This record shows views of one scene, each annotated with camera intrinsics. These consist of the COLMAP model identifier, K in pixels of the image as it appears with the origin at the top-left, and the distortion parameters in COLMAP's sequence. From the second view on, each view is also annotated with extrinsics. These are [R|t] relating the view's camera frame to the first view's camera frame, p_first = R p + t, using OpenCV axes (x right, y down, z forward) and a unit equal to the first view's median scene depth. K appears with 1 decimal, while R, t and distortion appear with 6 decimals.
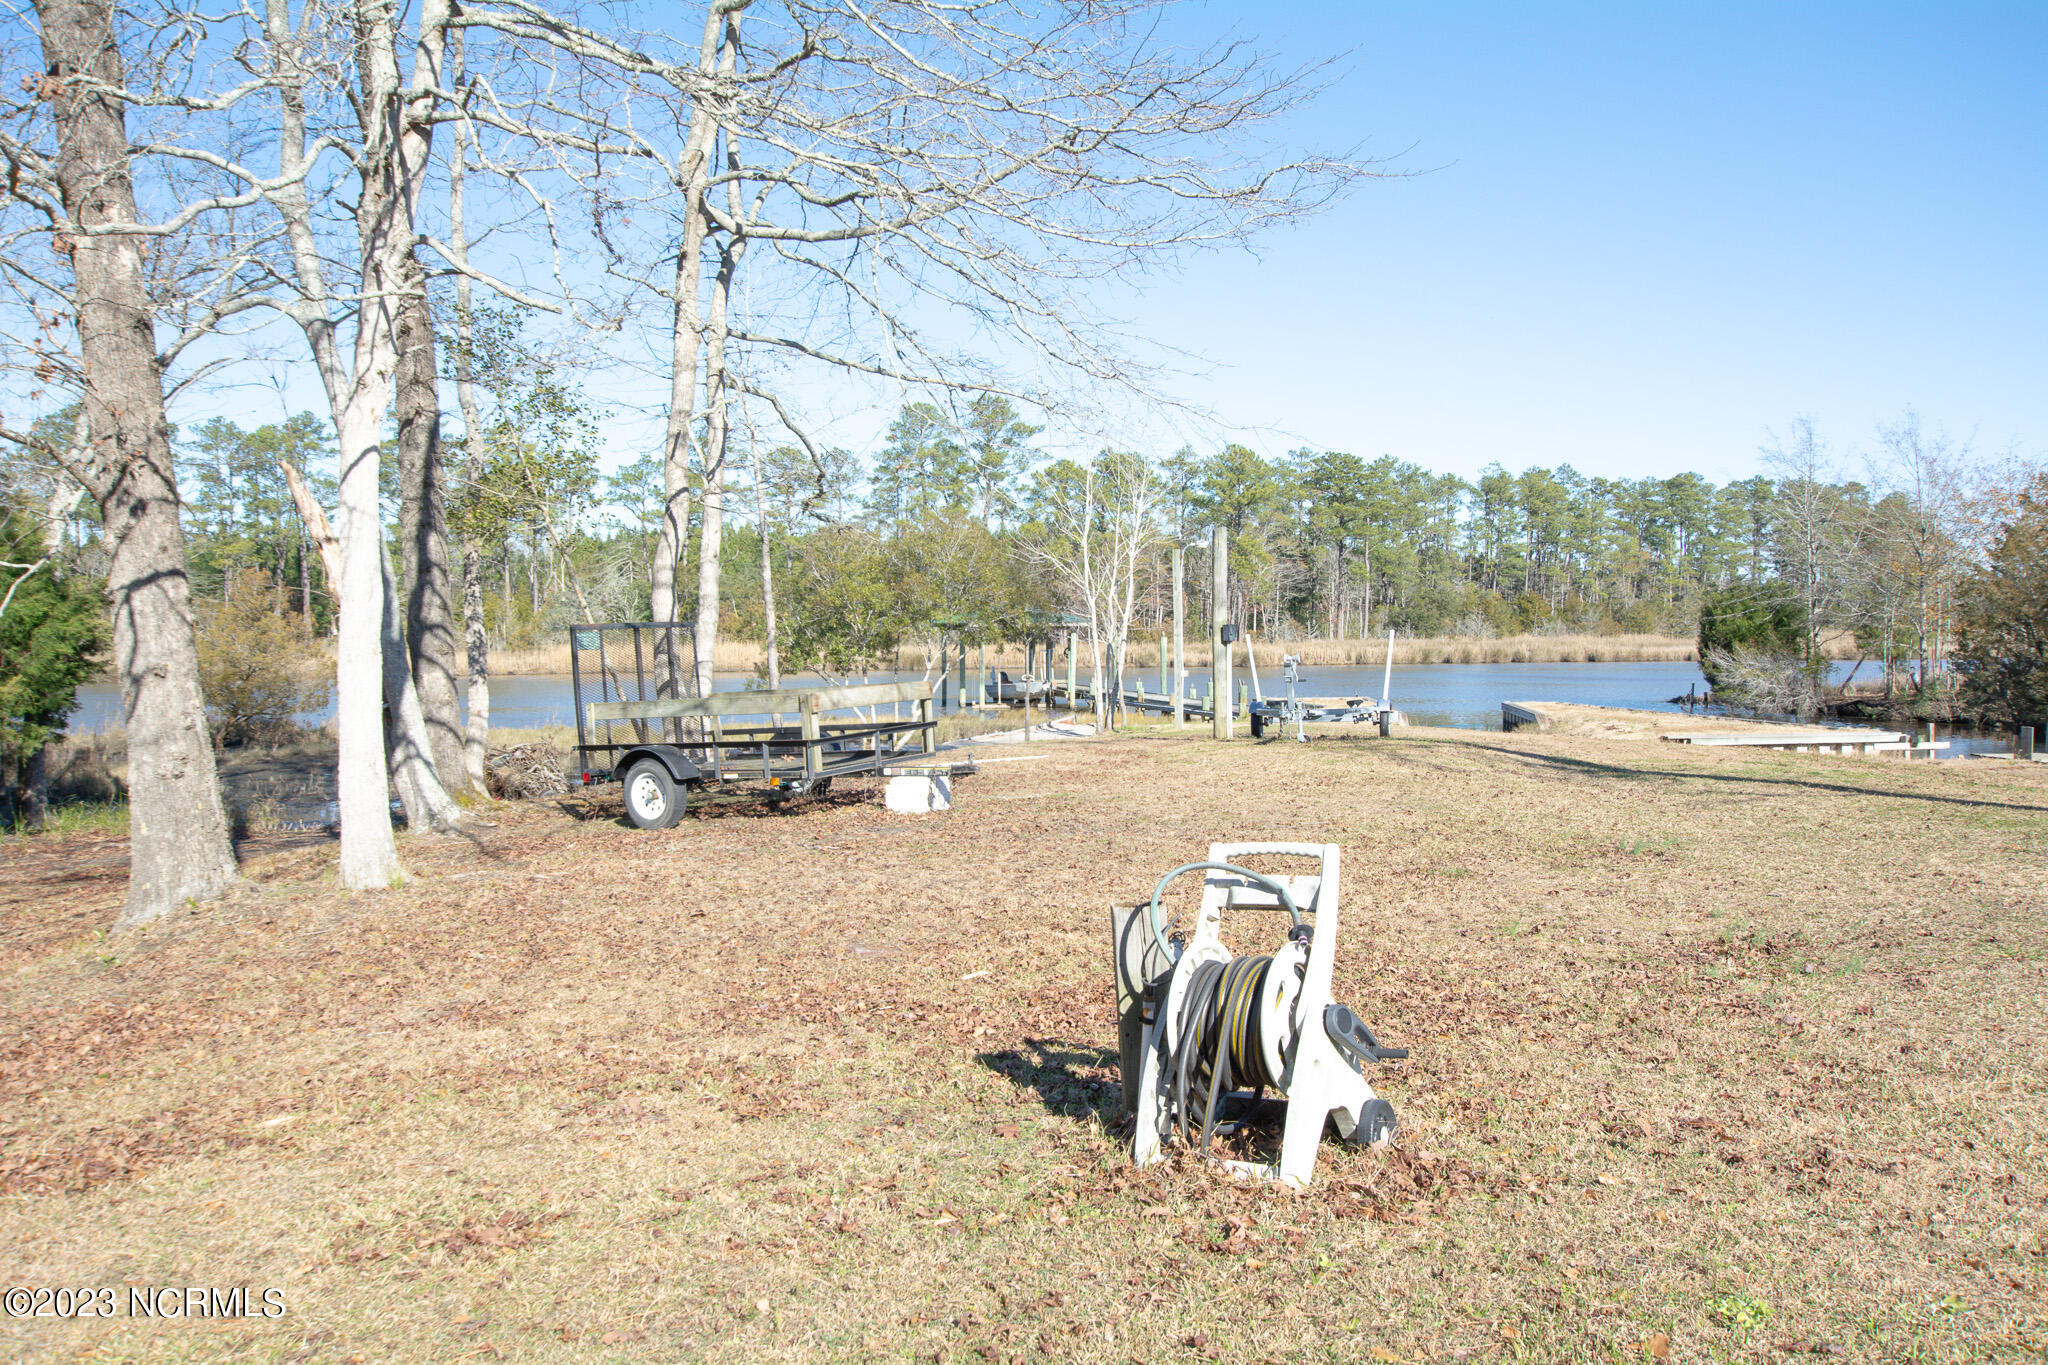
lens RADIAL K [[1683.6, 0, 1015.9], [0, 1683.6, 685.9], [0, 0, 1]] dist [-0.011209, 0.048710]
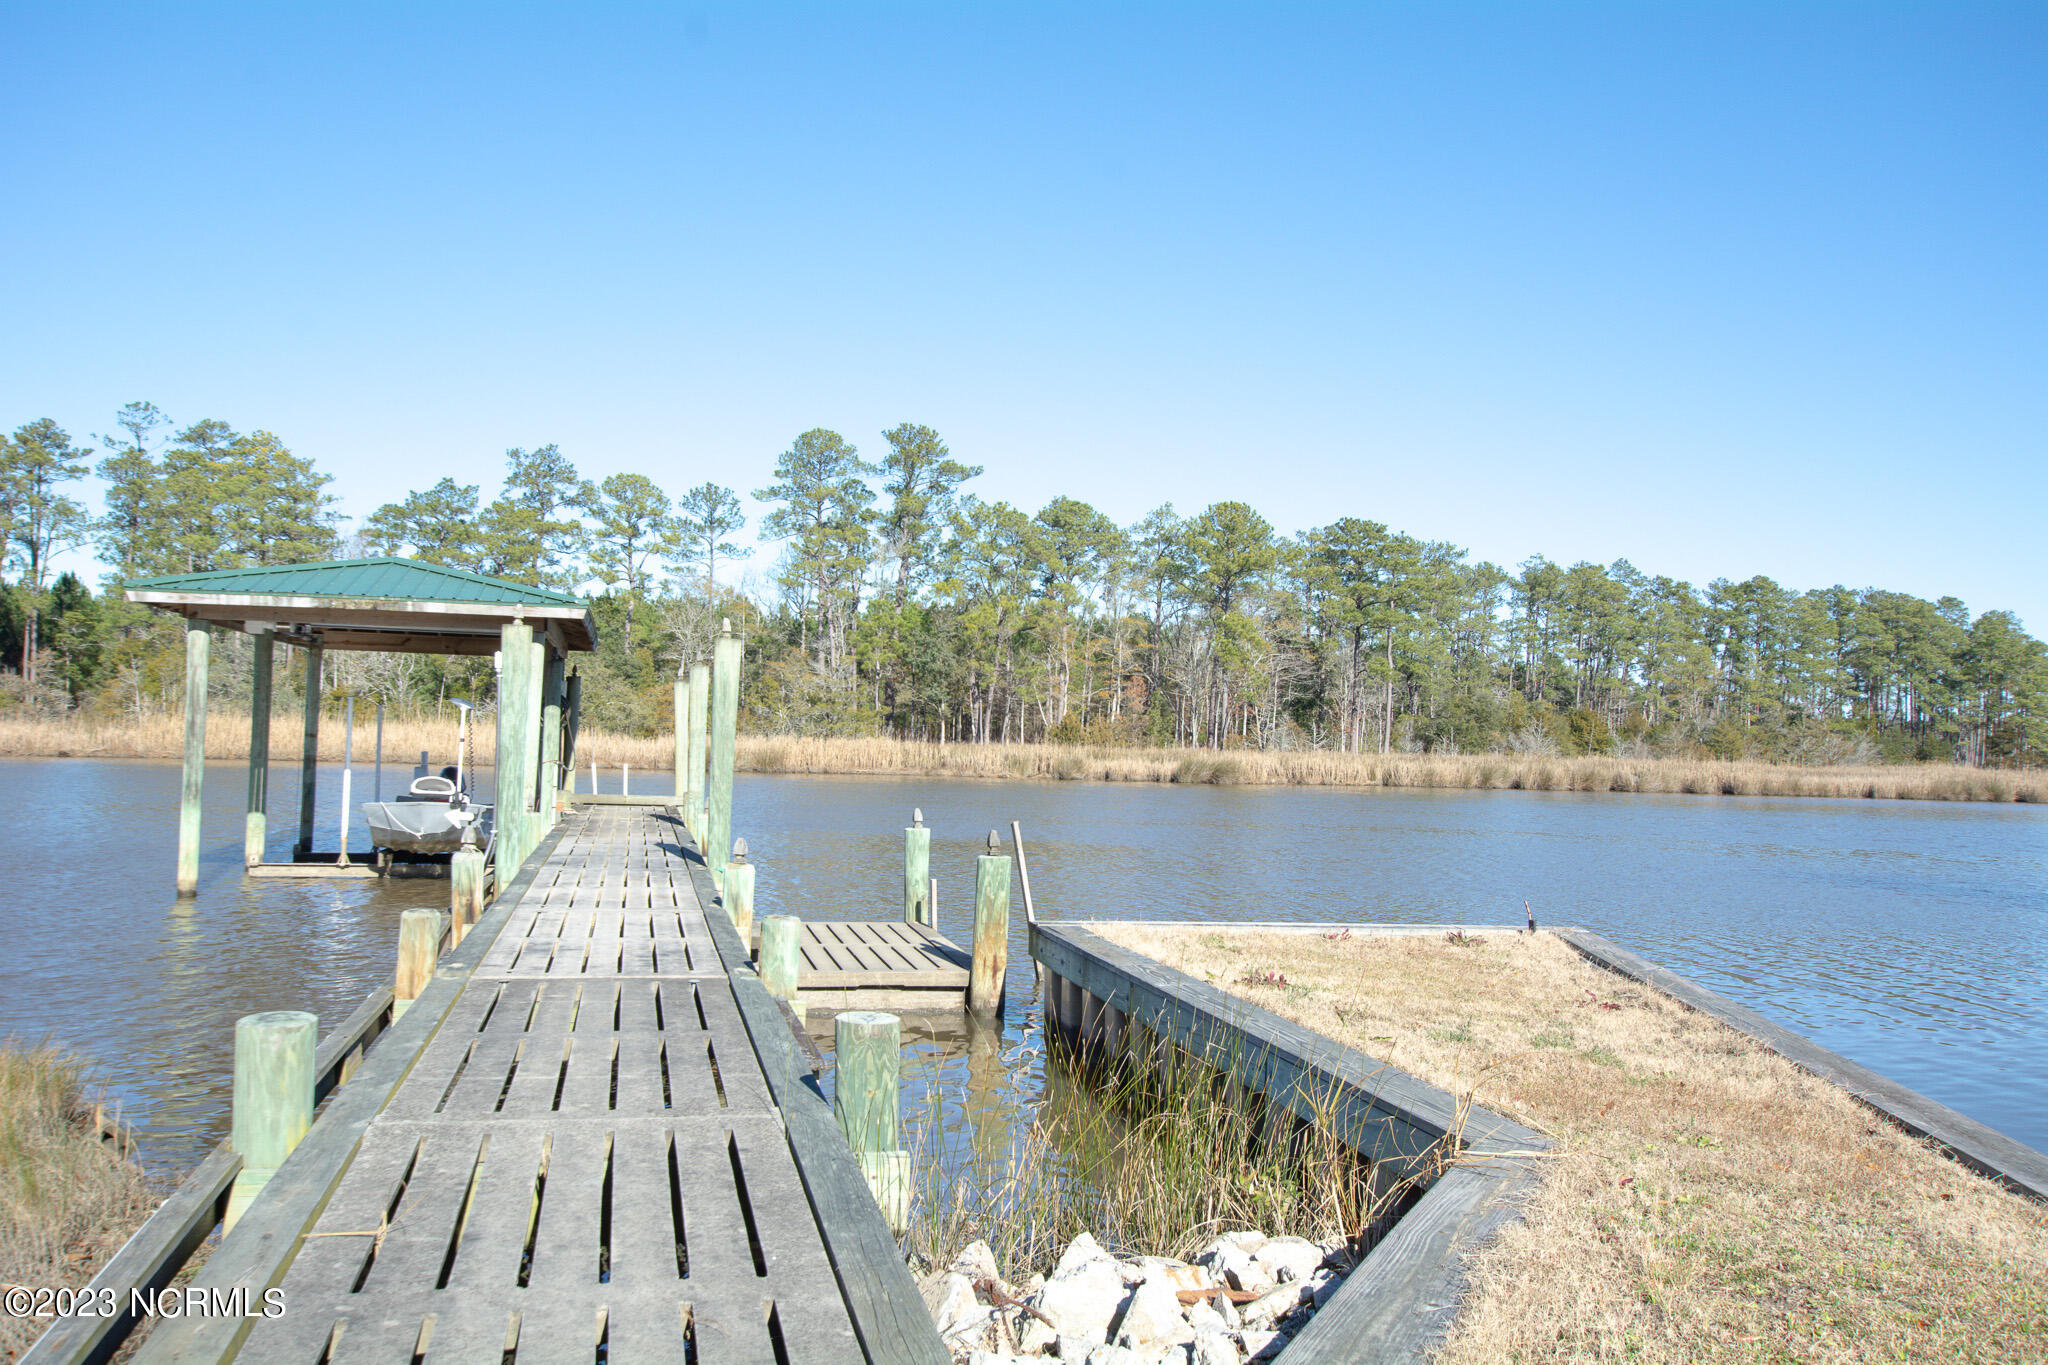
lens RADIAL K [[1683.6, 0, 1022.5], [0, 1683.6, 683.6], [0, 0, 1]] dist [-0.011209, 0.048710]
pose [[0.999406, 0.034377, -0.002344, 0.038528], [-0.034457, 0.997137, -0.067306, -0.002299], [0.000024, 0.067347, 0.997730, 0.214268]]
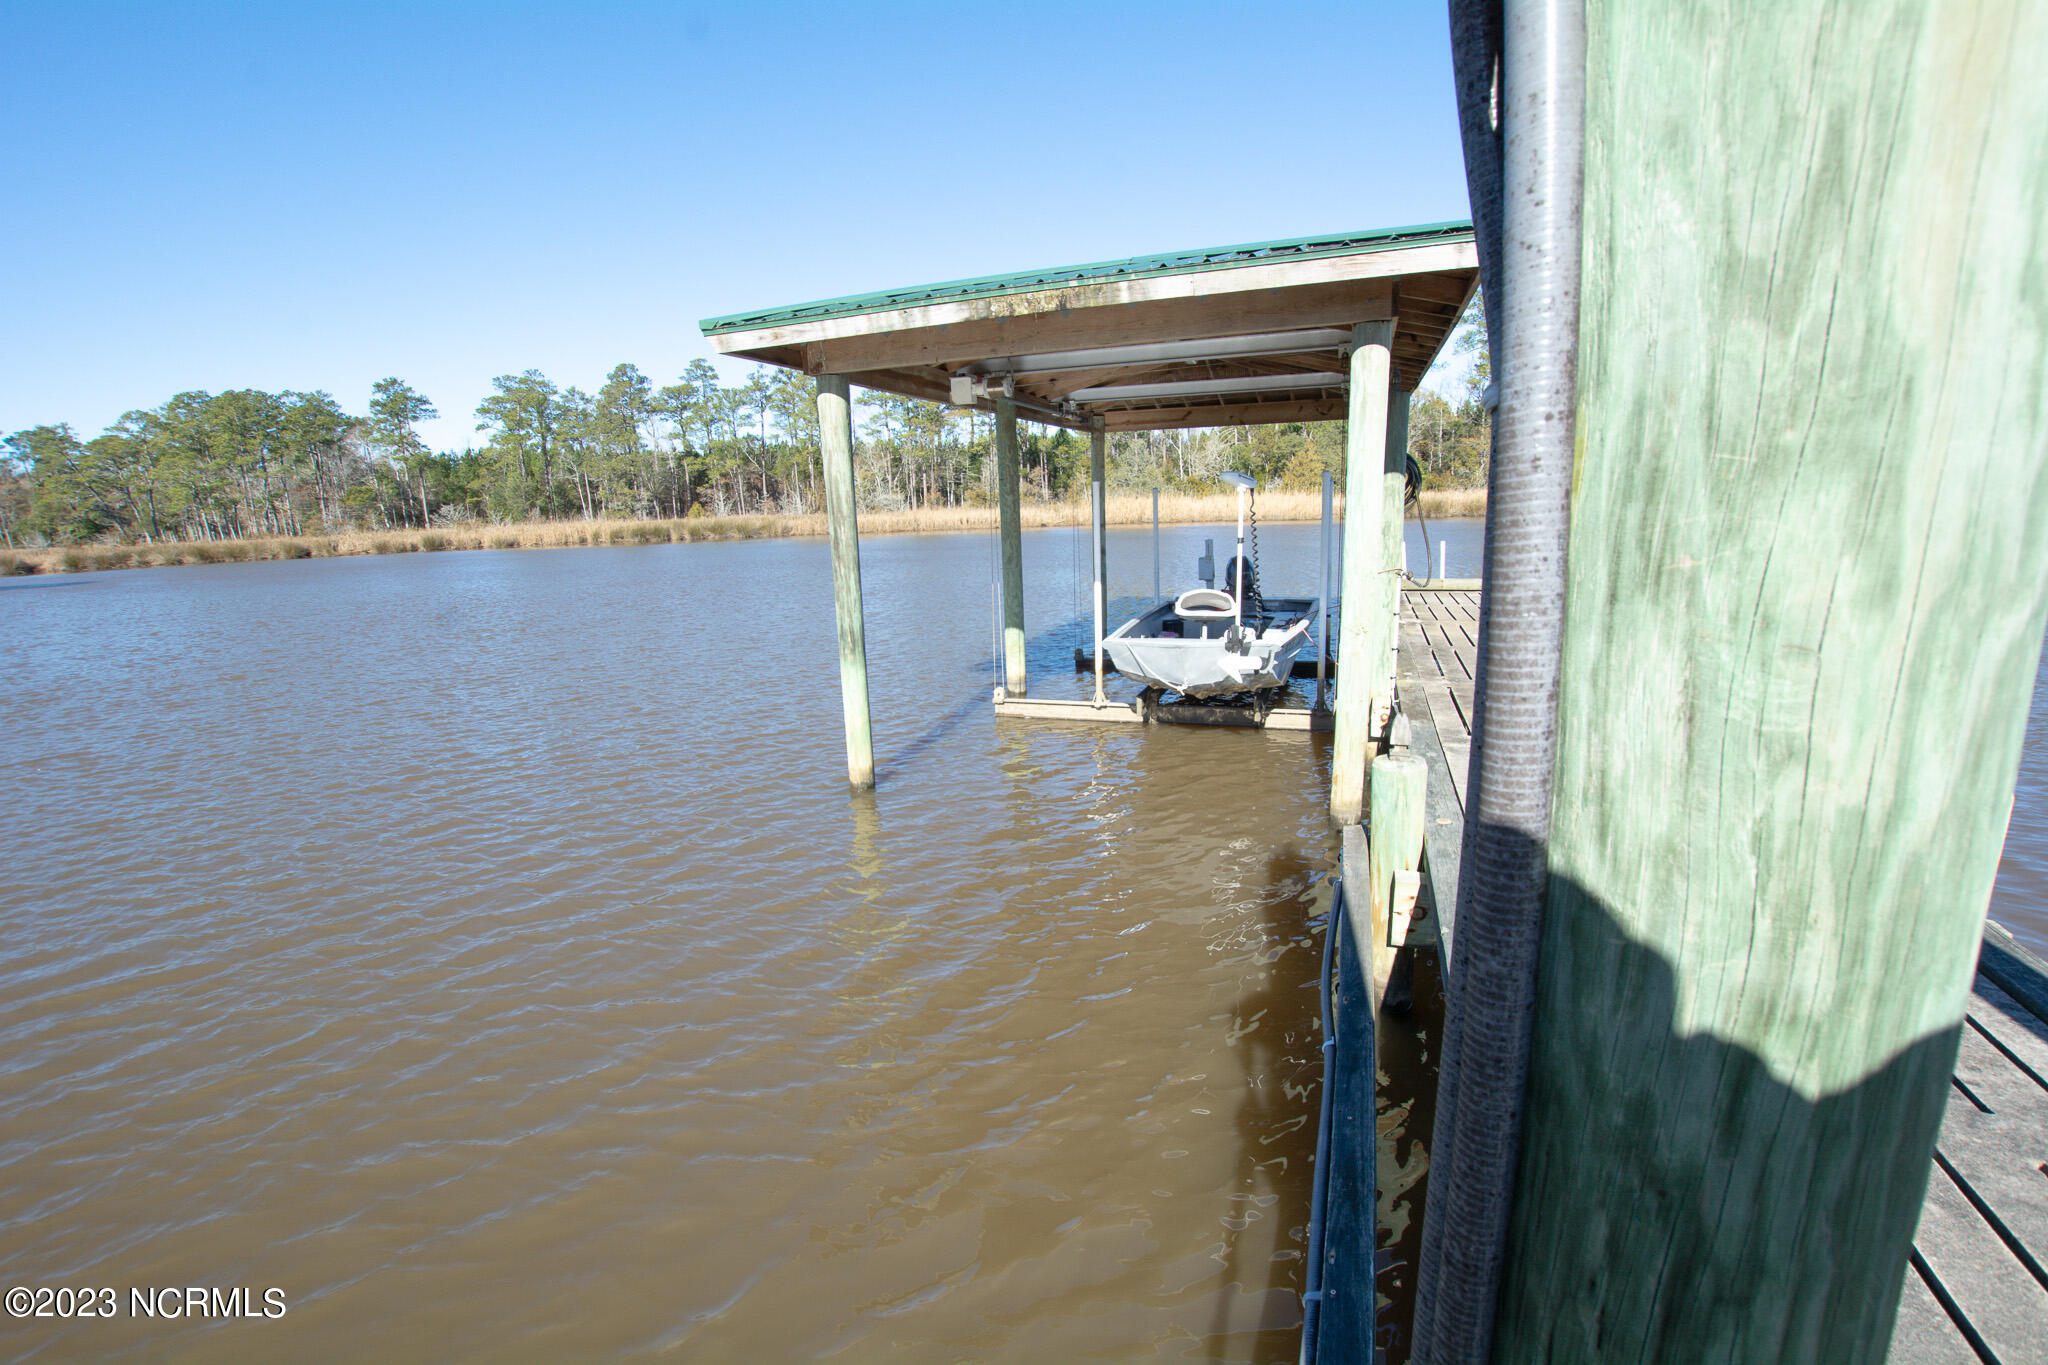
lens RADIAL K [[903.5, 0, 1023.7], [0, 903.5, 683.0], [0, 0, 1]] dist [-0.031418, 0.001104]
pose [[0.837887, 0.082803, -0.539526, 0.018373], [0.014227, 0.984778, 0.173232, -0.005024], [0.545658, -0.152825, 0.823955, 0.276761]]
